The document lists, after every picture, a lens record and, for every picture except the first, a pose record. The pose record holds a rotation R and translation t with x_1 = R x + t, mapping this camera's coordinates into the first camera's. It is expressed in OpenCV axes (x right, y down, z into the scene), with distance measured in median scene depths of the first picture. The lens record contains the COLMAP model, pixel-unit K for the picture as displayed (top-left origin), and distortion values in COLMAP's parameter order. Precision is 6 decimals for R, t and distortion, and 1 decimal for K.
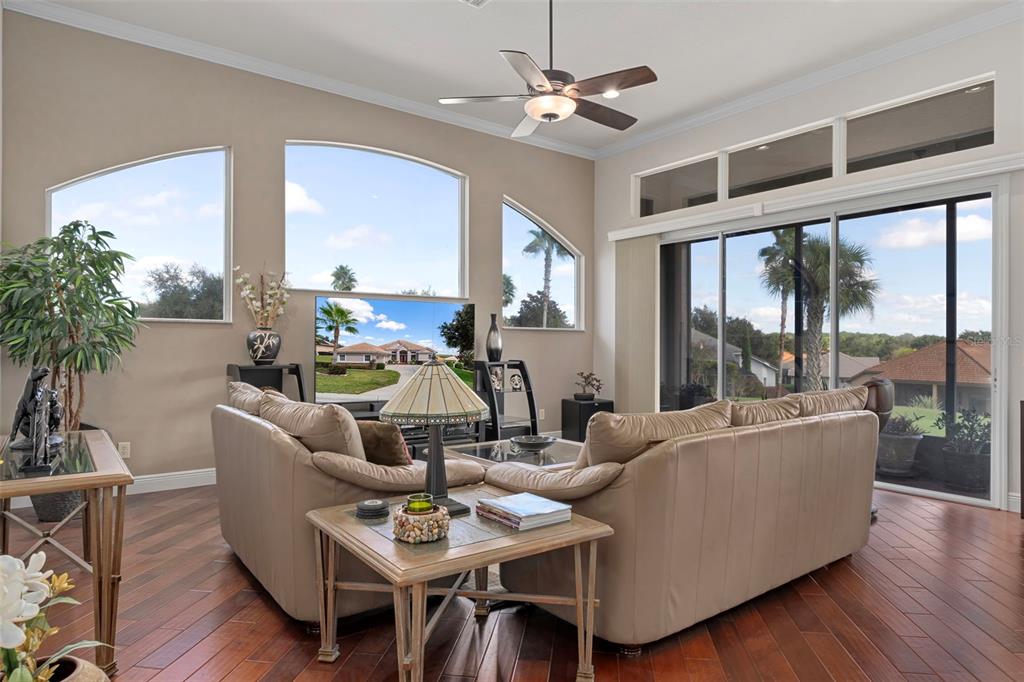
lens RADIAL K [[610.3, 0, 512.3], [0, 610.3, 344.8], [0, 0, 1]] dist [0.002019, -0.000538]
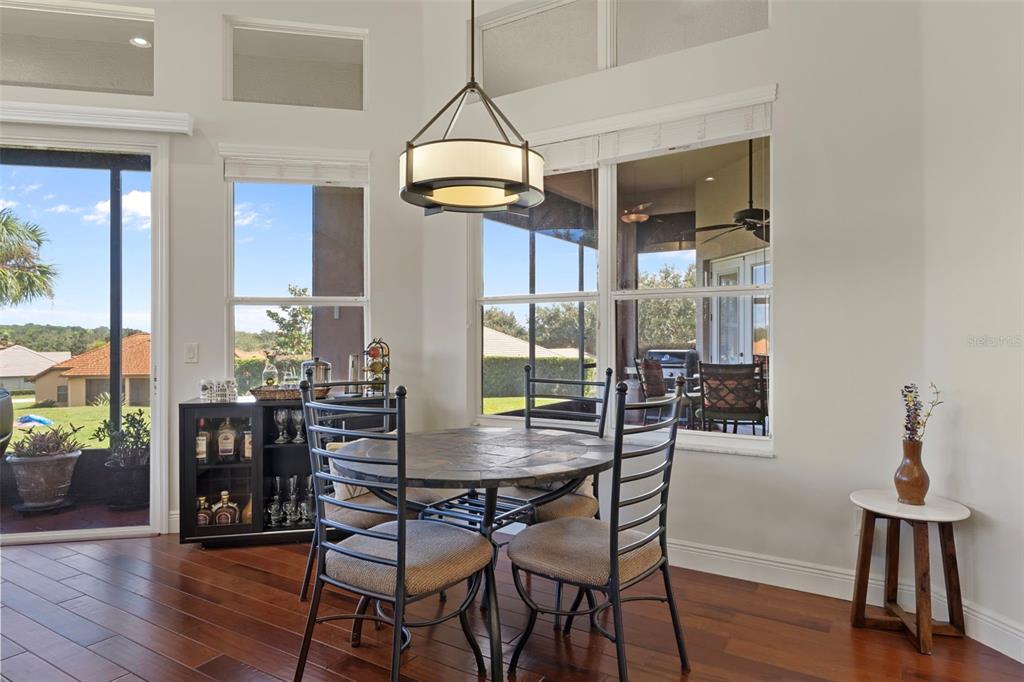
lens RADIAL K [[610.3, 0, 512.0], [0, 610.3, 340.7], [0, 0, 1]] dist [0.002019, -0.000538]
pose [[0.395764, -0.003745, 0.918345, 0.158249], [0.000340, 0.999992, 0.003931, 0.000554], [-0.918352, -0.001244, 0.395762, 0.161696]]
